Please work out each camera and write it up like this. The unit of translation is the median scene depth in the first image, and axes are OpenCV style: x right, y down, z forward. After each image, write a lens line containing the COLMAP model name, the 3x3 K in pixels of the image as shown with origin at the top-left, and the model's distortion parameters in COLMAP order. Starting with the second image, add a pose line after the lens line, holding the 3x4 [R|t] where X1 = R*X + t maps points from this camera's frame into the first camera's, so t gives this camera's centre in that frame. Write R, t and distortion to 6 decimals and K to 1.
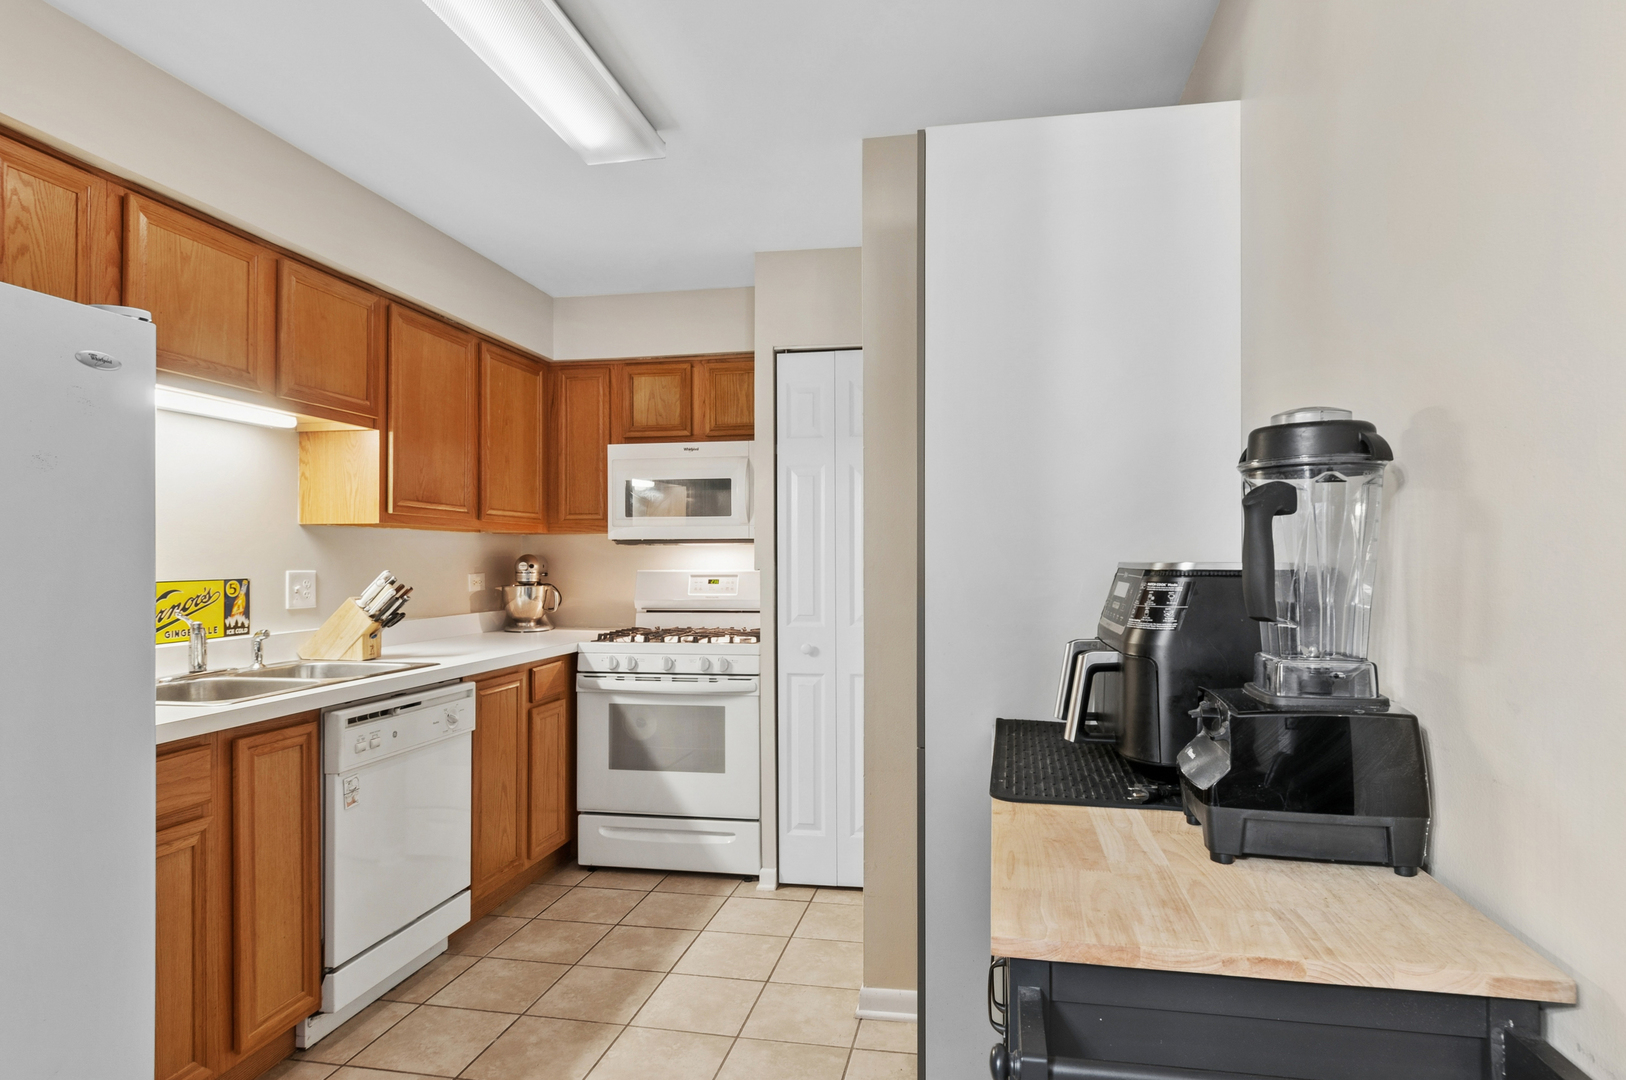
lens RADIAL K [[862.5, 0, 836.4], [0, 862.5, 560.6], [0, 0, 1]] dist [-0.001719, -0.001234]
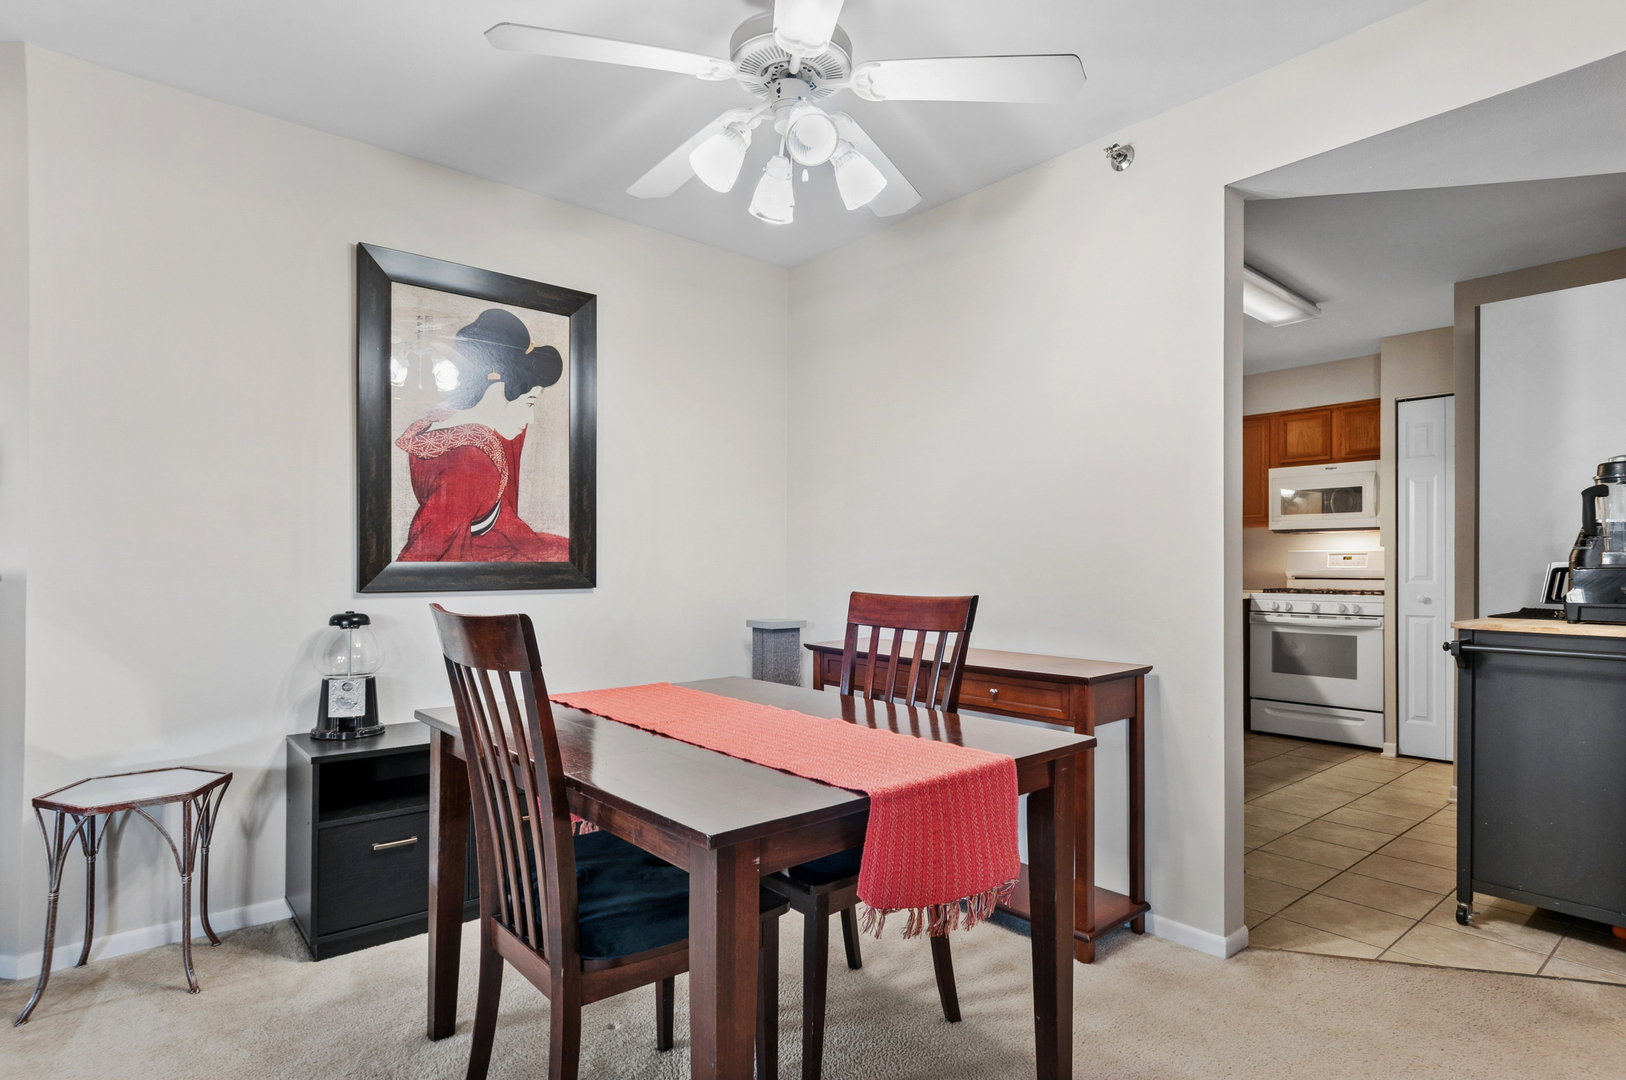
lens RADIAL K [[855.3, 0, 818.5], [0, 855.3, 565.0], [0, 0, 1]] dist [-0.002794, -0.001340]
pose [[0.773339, 0.002255, -0.633989, 0.090564], [-0.006215, 0.999973, -0.004024, 0.054064], [0.633962, 0.007052, 0.773332, -0.762270]]
